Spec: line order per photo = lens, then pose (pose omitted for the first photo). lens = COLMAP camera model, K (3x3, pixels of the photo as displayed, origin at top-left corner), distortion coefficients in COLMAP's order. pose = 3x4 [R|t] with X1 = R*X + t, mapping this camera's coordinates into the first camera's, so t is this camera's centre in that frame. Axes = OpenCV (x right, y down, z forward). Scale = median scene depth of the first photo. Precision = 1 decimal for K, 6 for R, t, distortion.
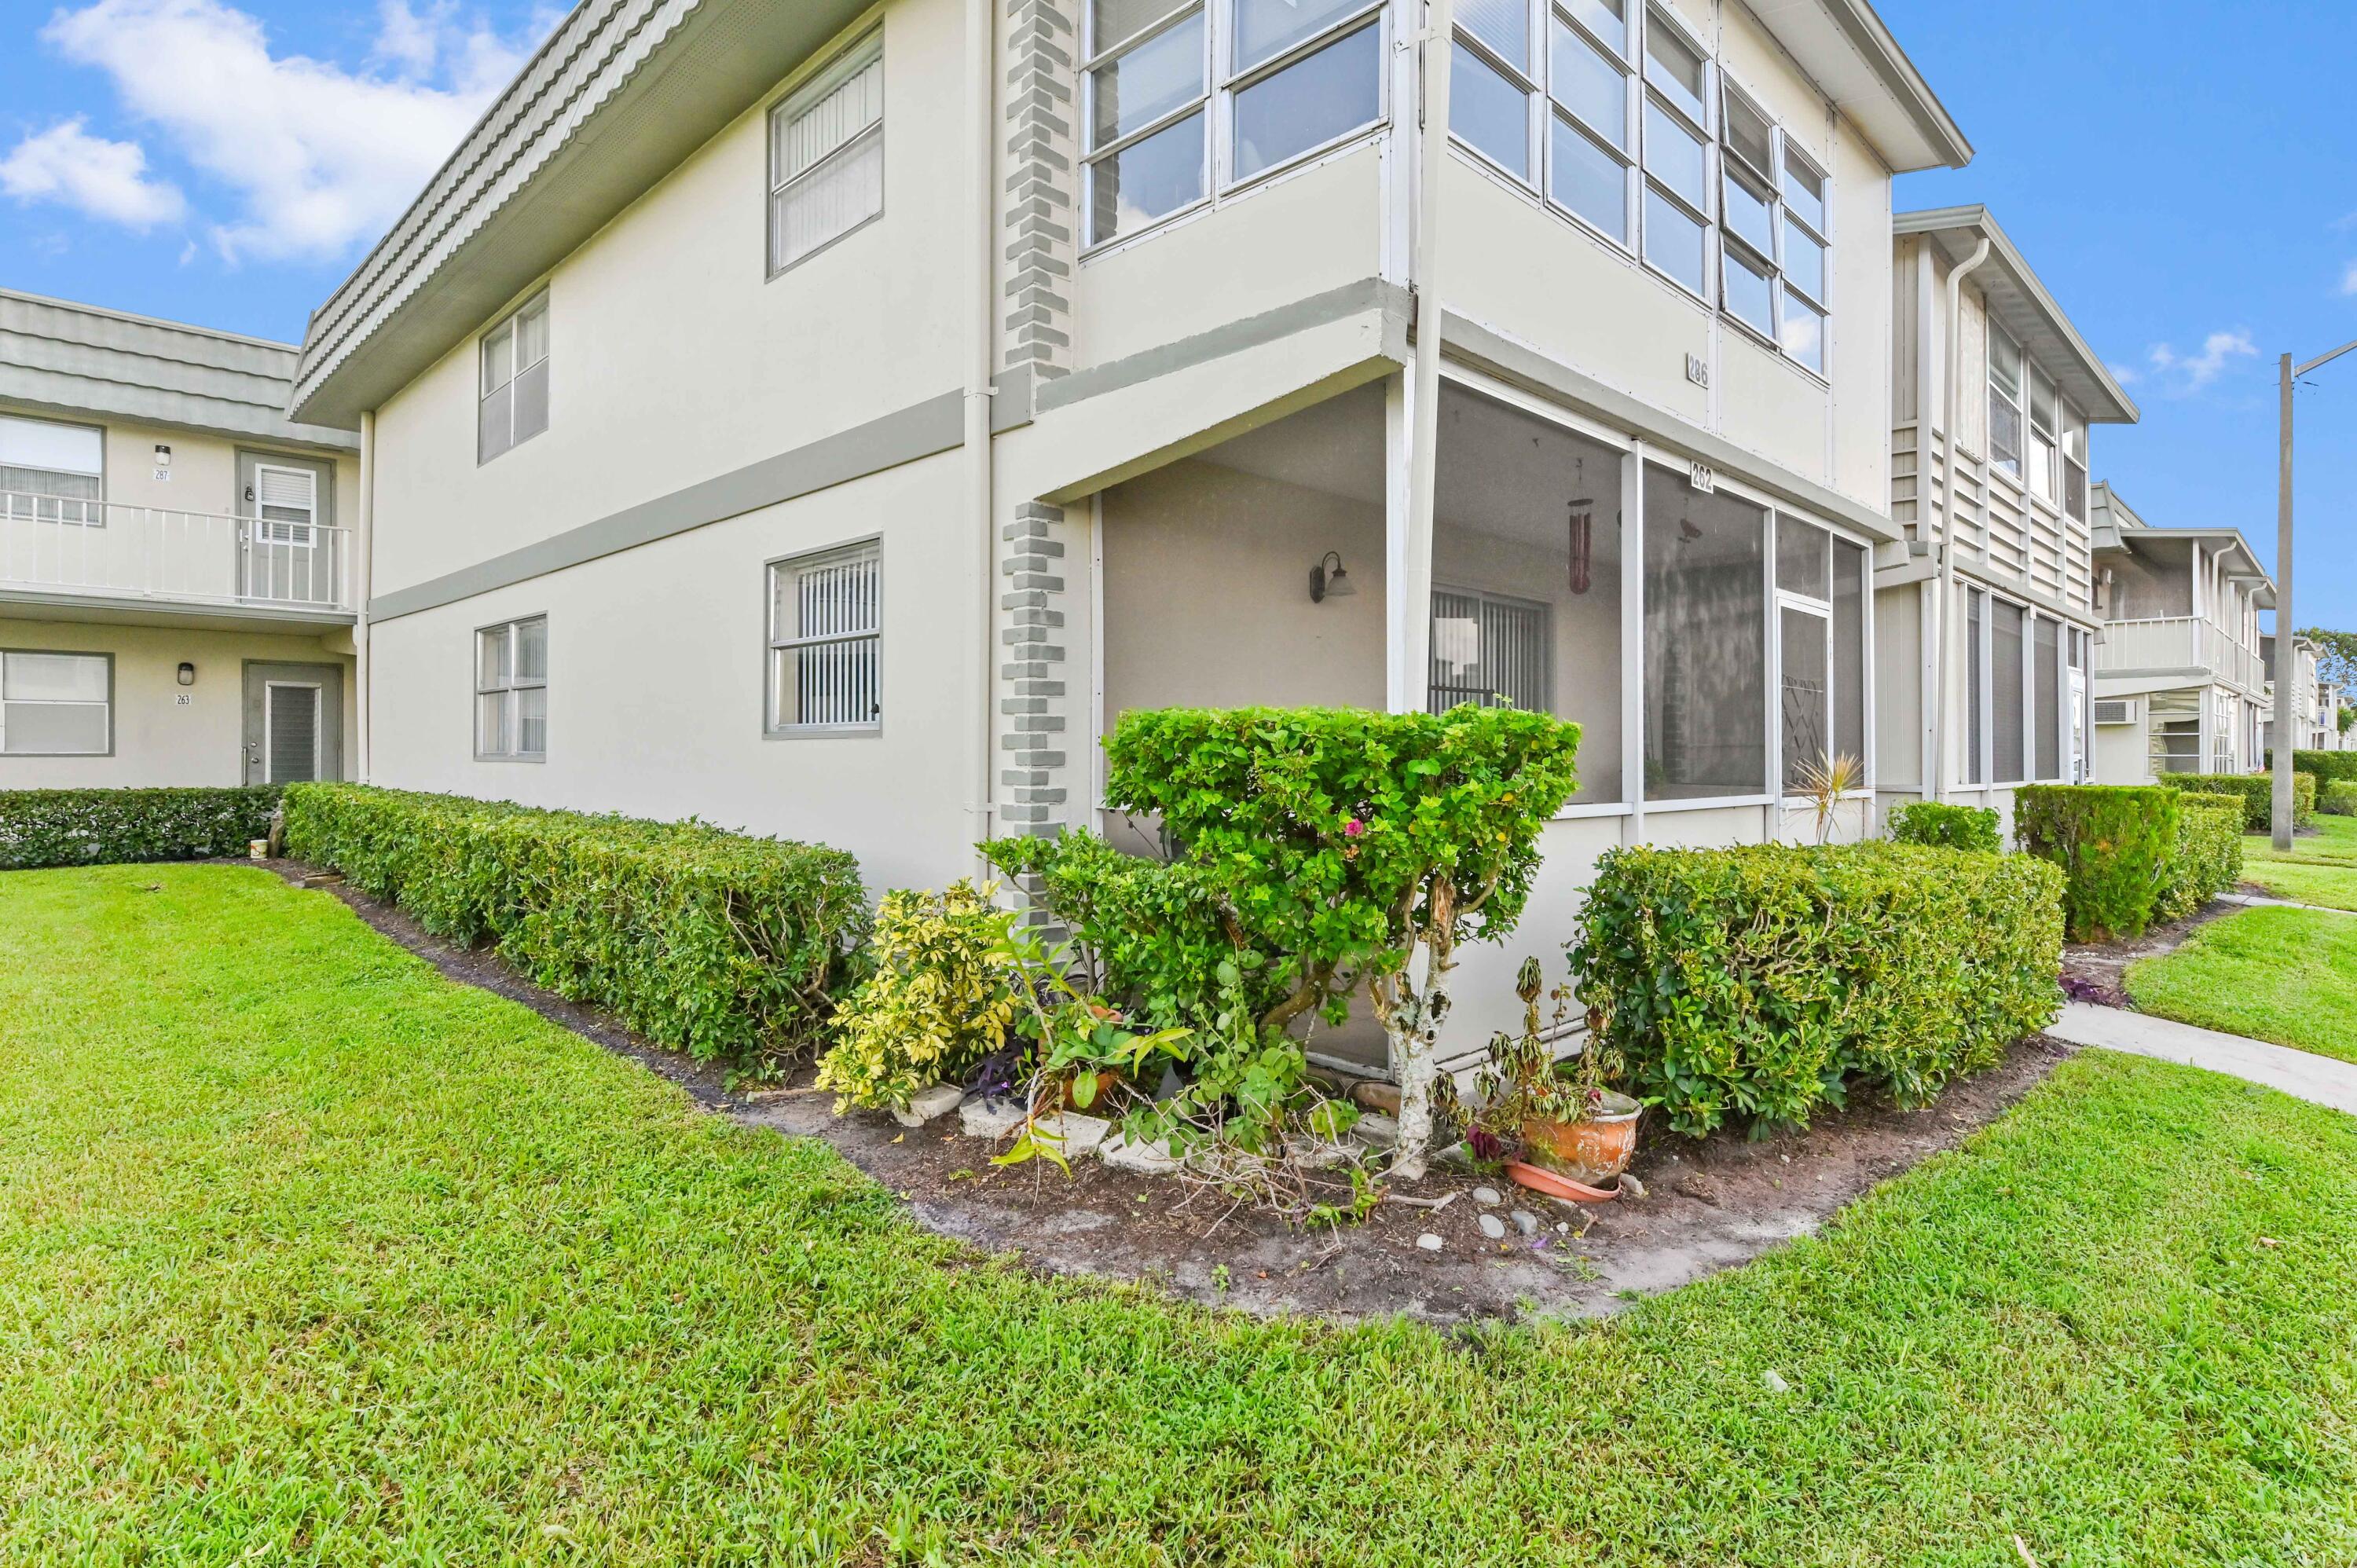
lens RADIAL K [[1227.8, 0, 1185.9], [0, 1227.8, 750.1], [0, 0, 1]] dist [0.000261, 0.000180]
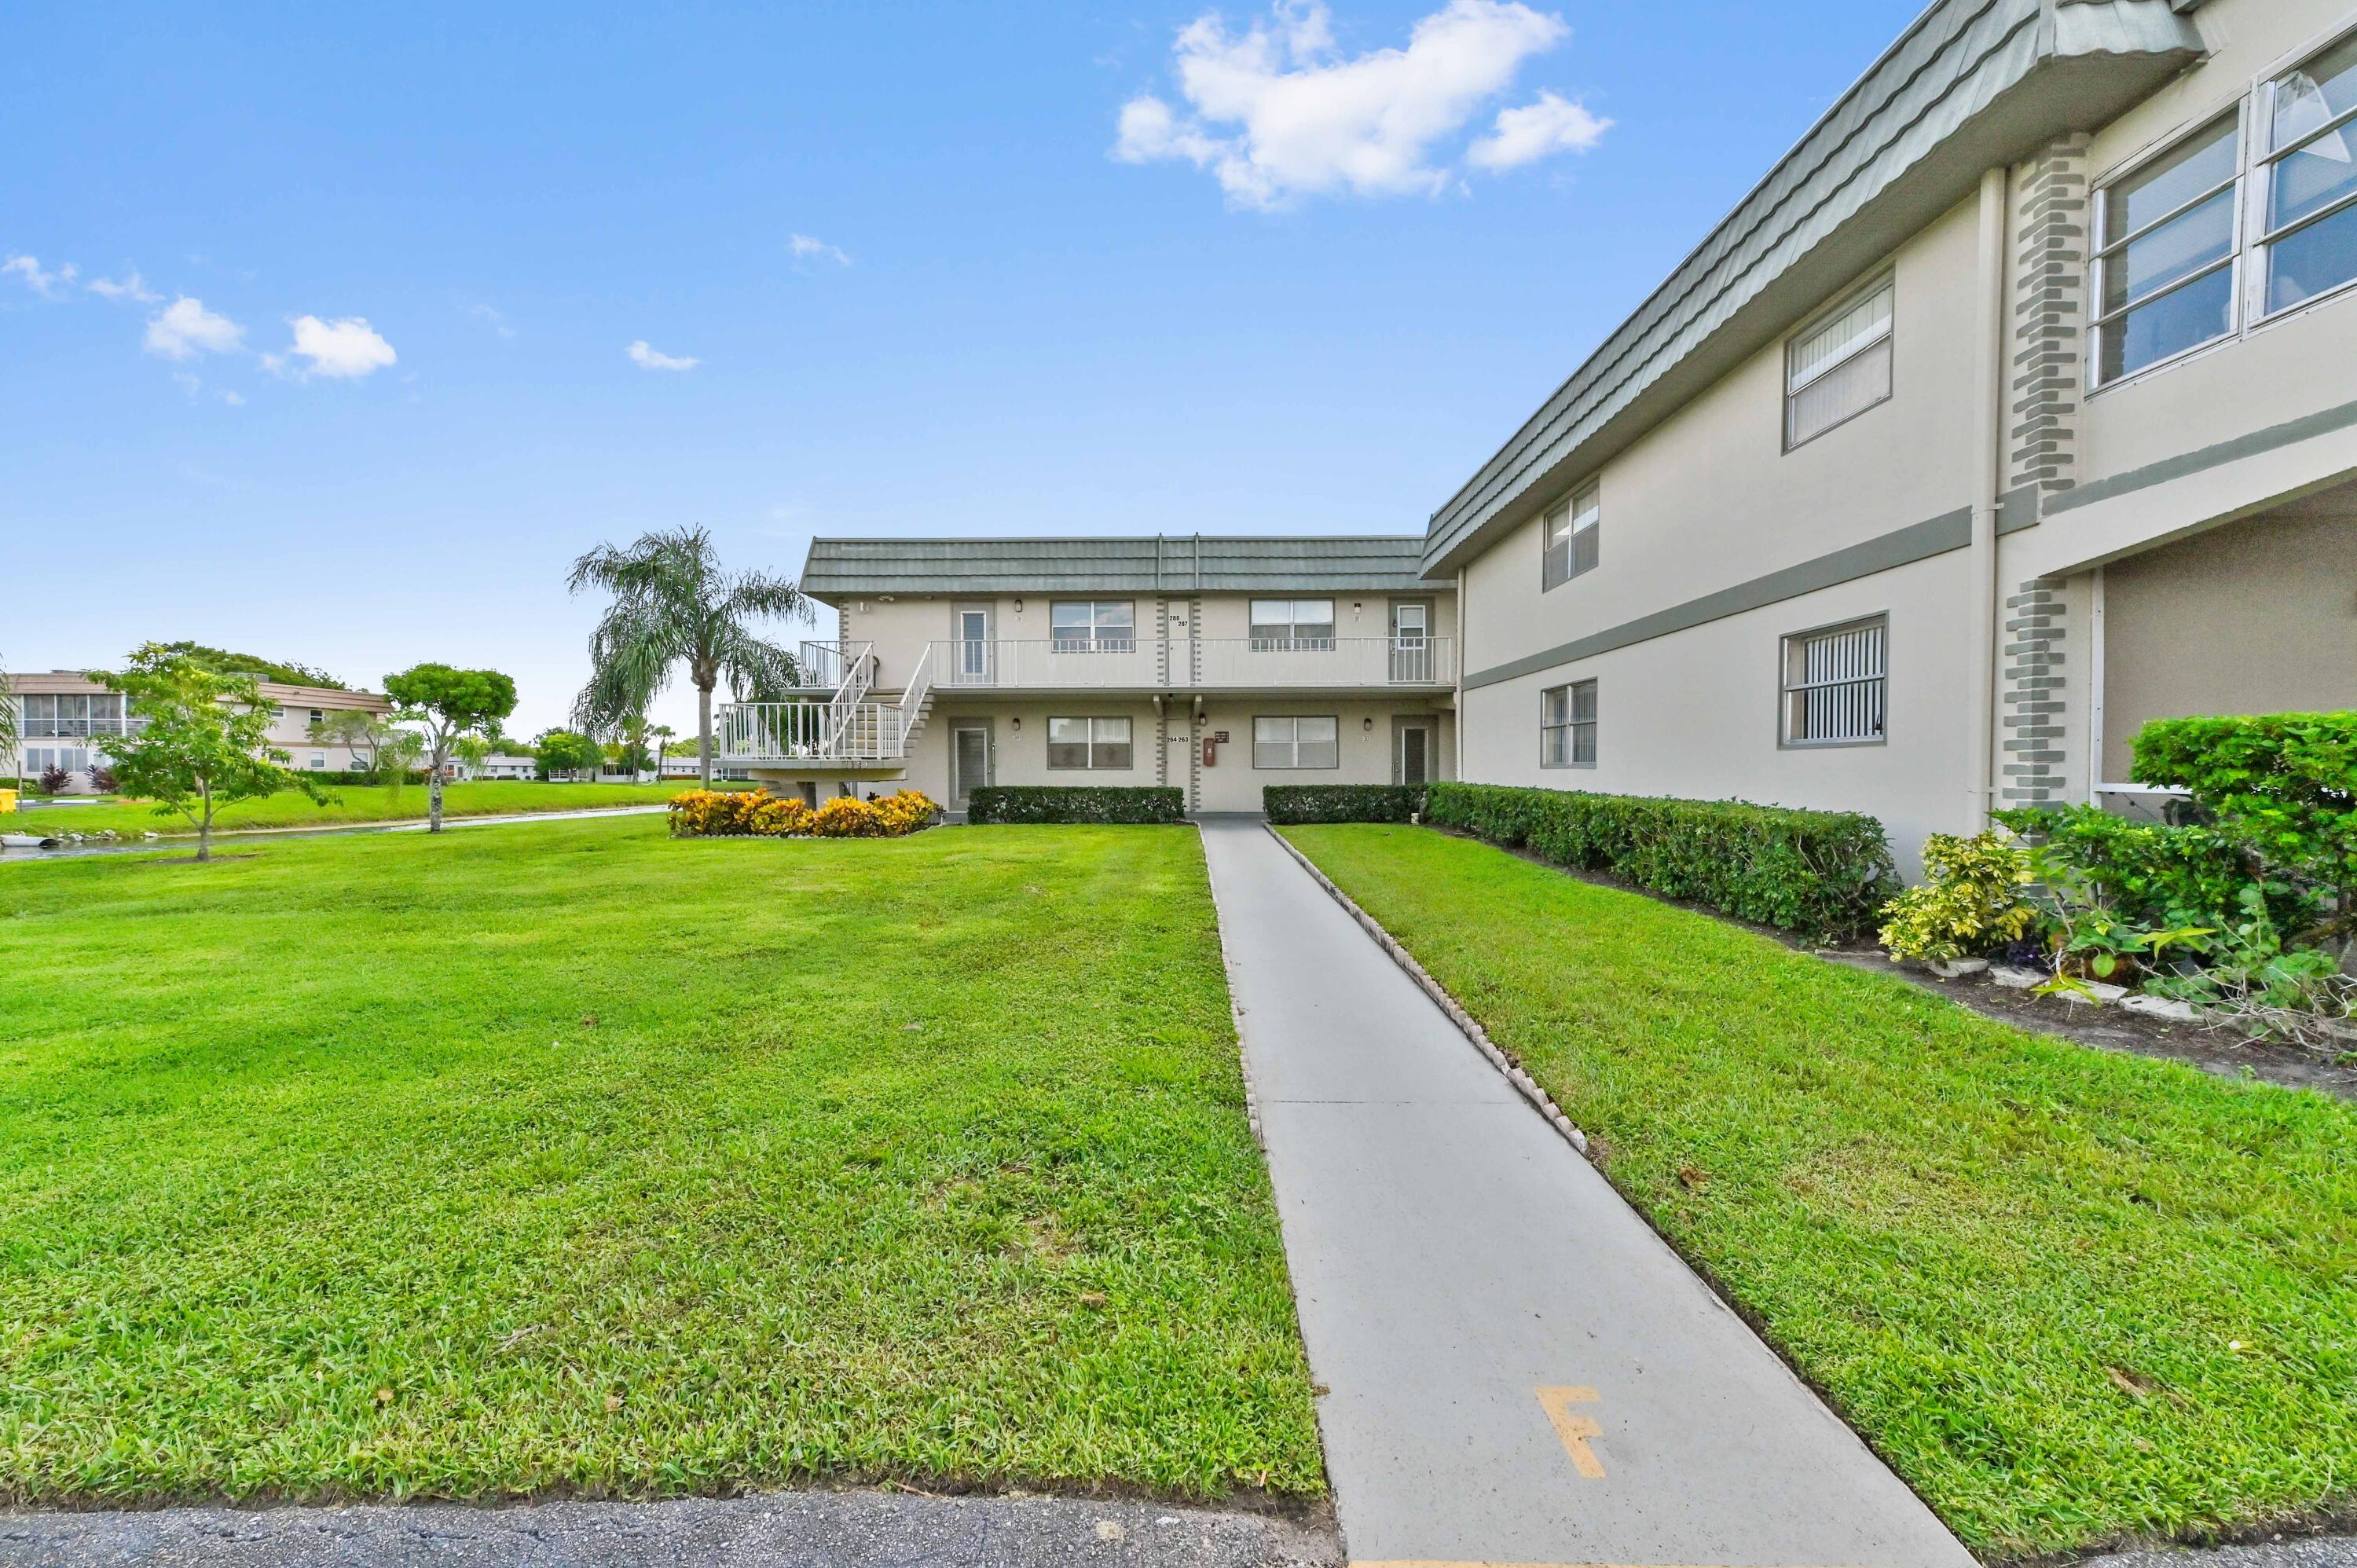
lens RADIAL K [[914.4, 0, 1182.6], [0, 914.4, 789.7], [0, 0, 1]] dist [0.016287, -0.000173]
pose [[0.696669, 0.008802, -0.717338, -0.043935], [0.009194, 0.999733, 0.021195, 0.015654], [0.717334, -0.021361, 0.696402, -0.541640]]
